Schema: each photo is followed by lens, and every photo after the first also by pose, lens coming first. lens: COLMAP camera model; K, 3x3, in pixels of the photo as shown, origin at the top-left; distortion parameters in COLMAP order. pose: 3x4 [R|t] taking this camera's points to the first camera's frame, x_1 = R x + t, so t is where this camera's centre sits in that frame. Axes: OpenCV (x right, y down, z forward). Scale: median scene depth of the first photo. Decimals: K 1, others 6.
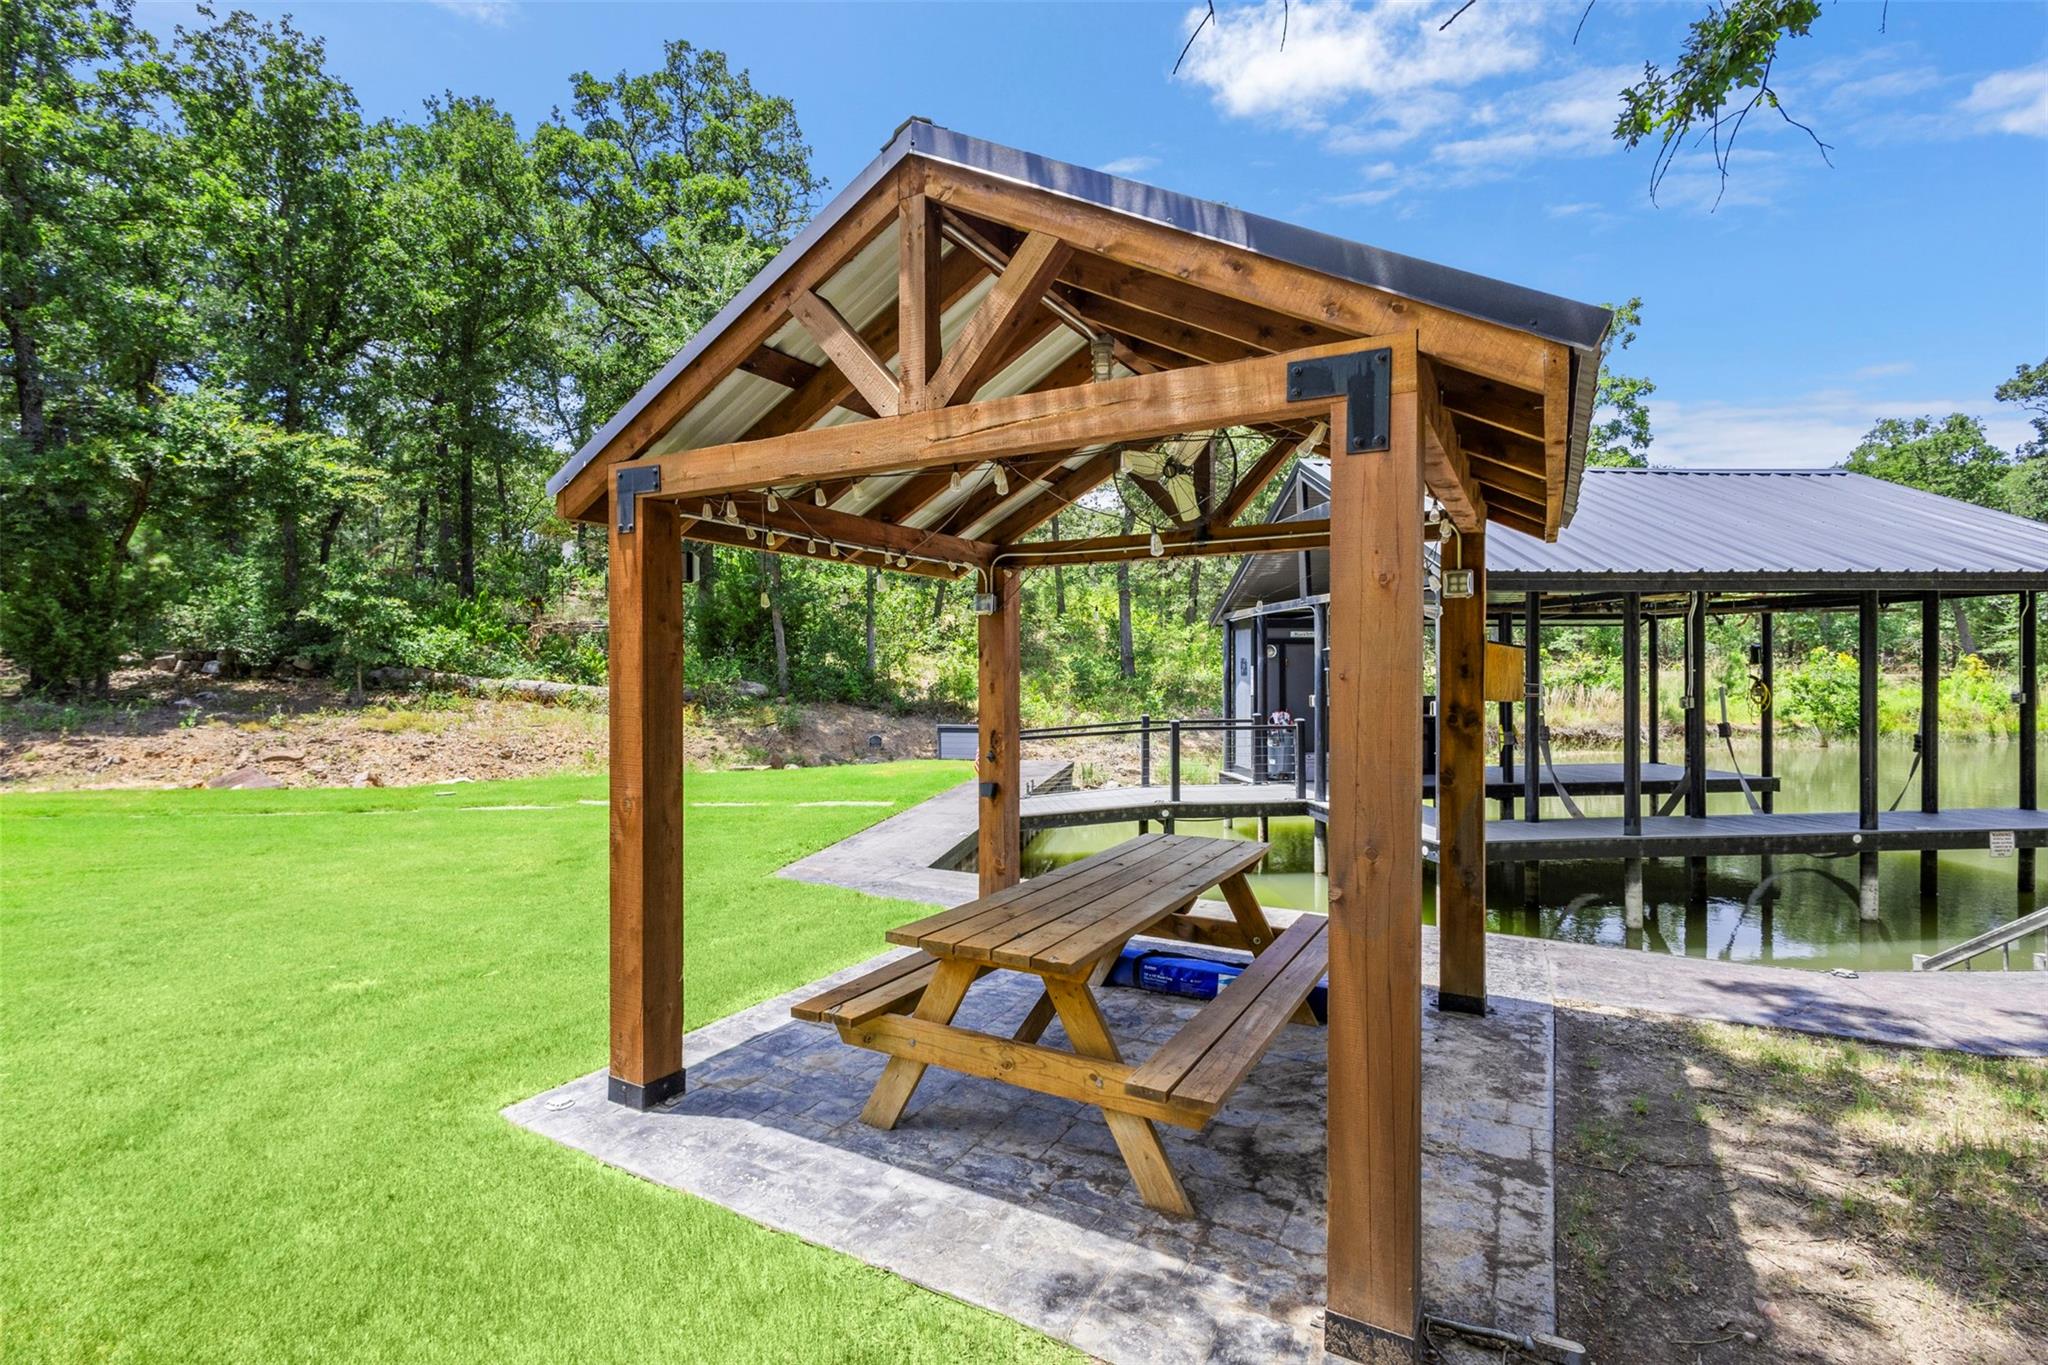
lens RADIAL K [[934.8, 0, 1008.1], [0, 934.8, 676.8], [0, 0, 1]] dist [0.001597, -0.000153]
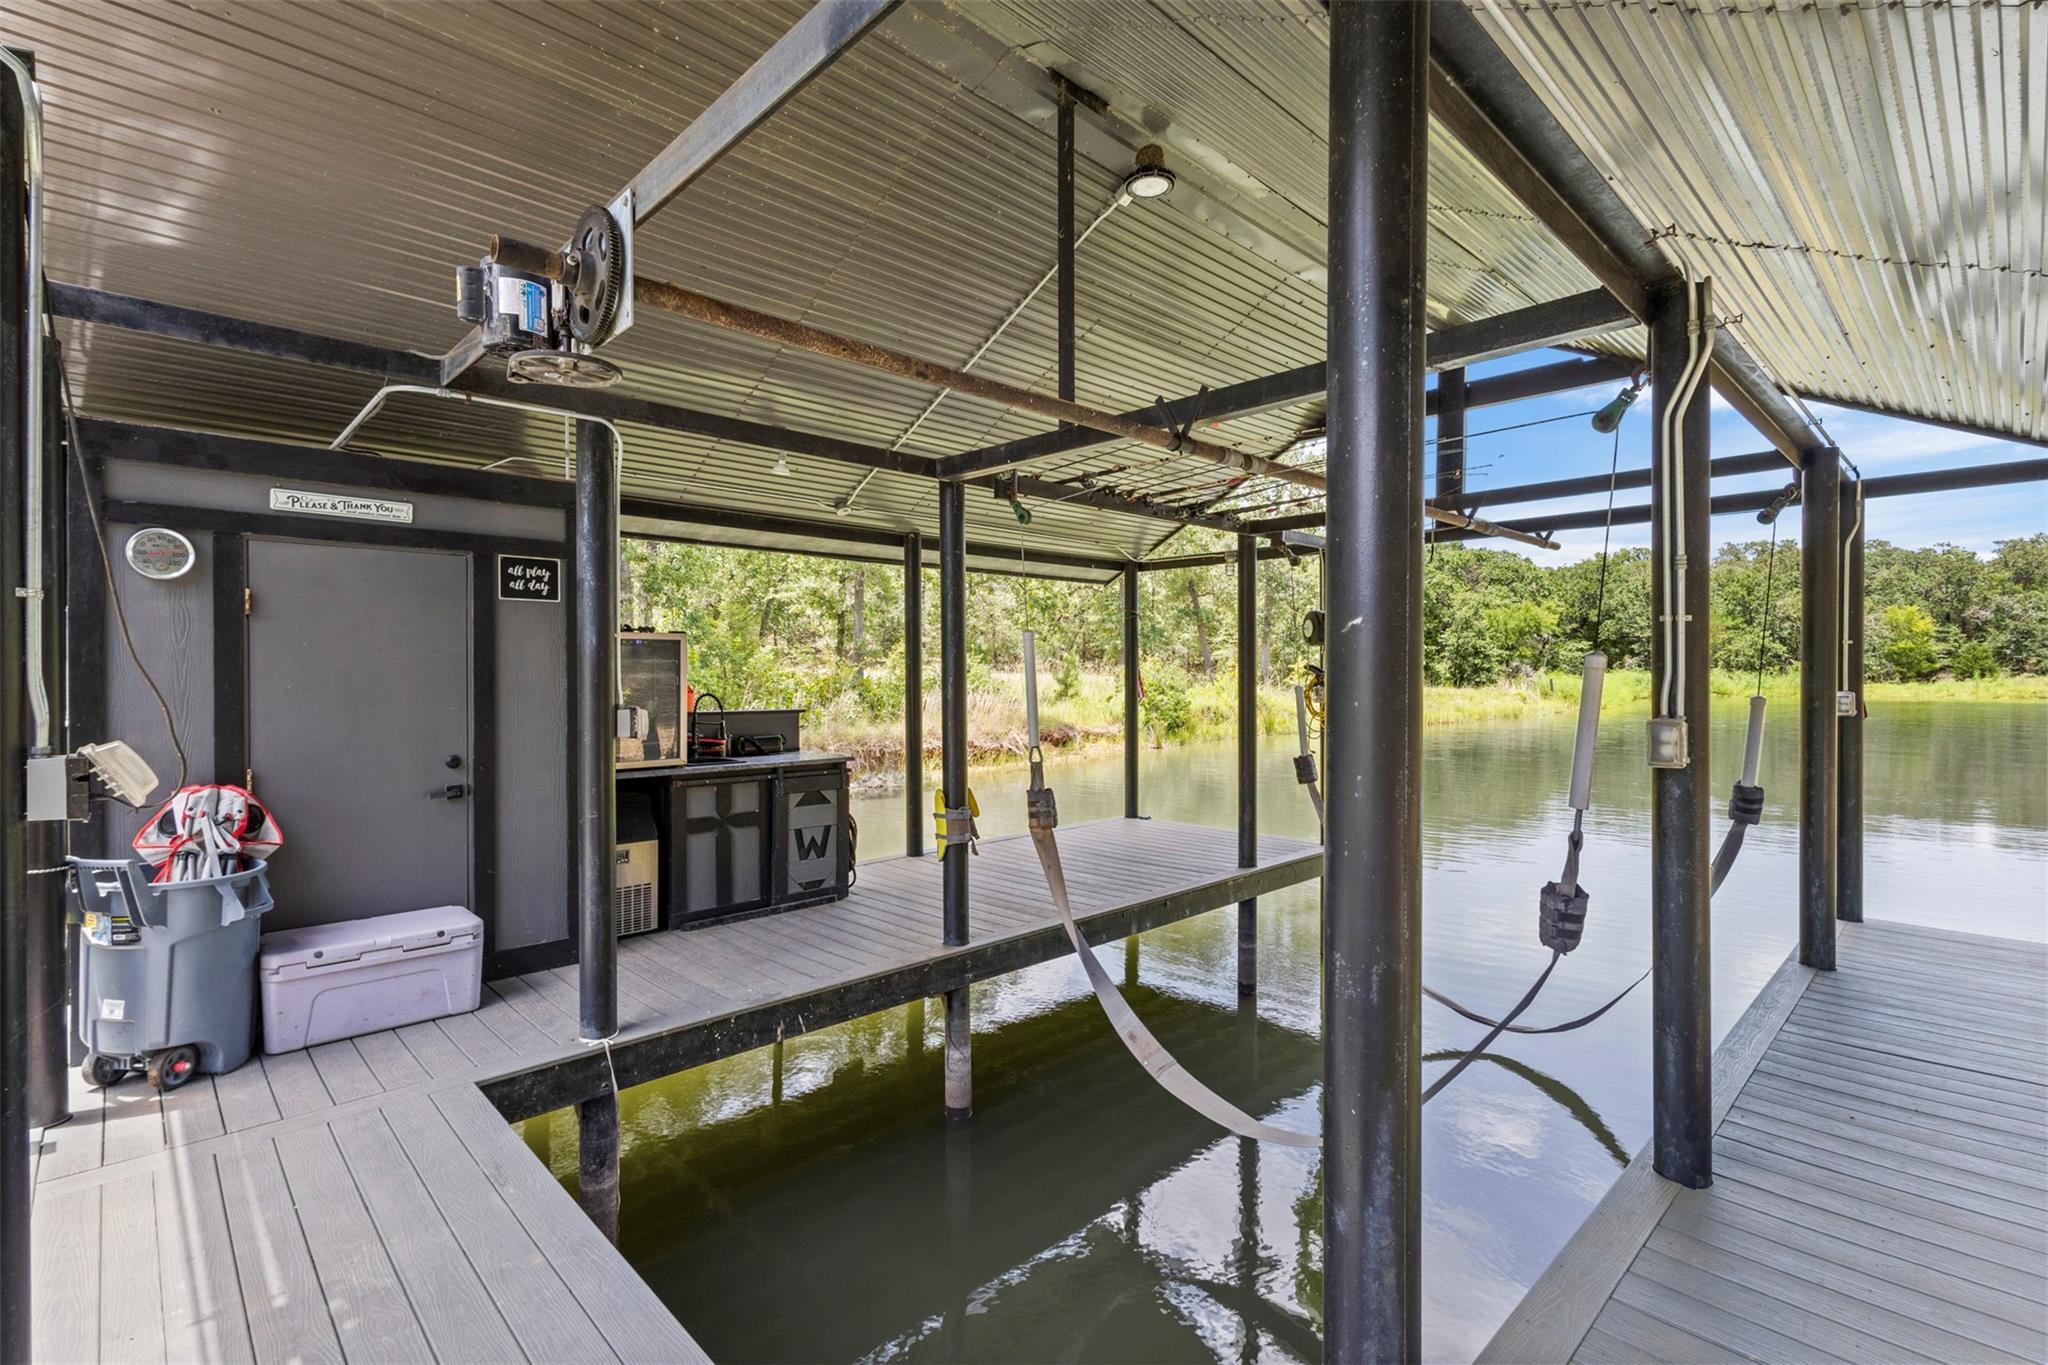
lens RADIAL K [[934.8, 0, 1008.1], [0, 934.8, 676.8], [0, 0, 1]] dist [0.001597, -0.000153]
pose [[0.791928, 0.001684, 0.610612, 0.306716], [0.001281, 0.999989, -0.004418, 0.007774], [-0.610613, 0.004281, 0.791918, 0.652692]]
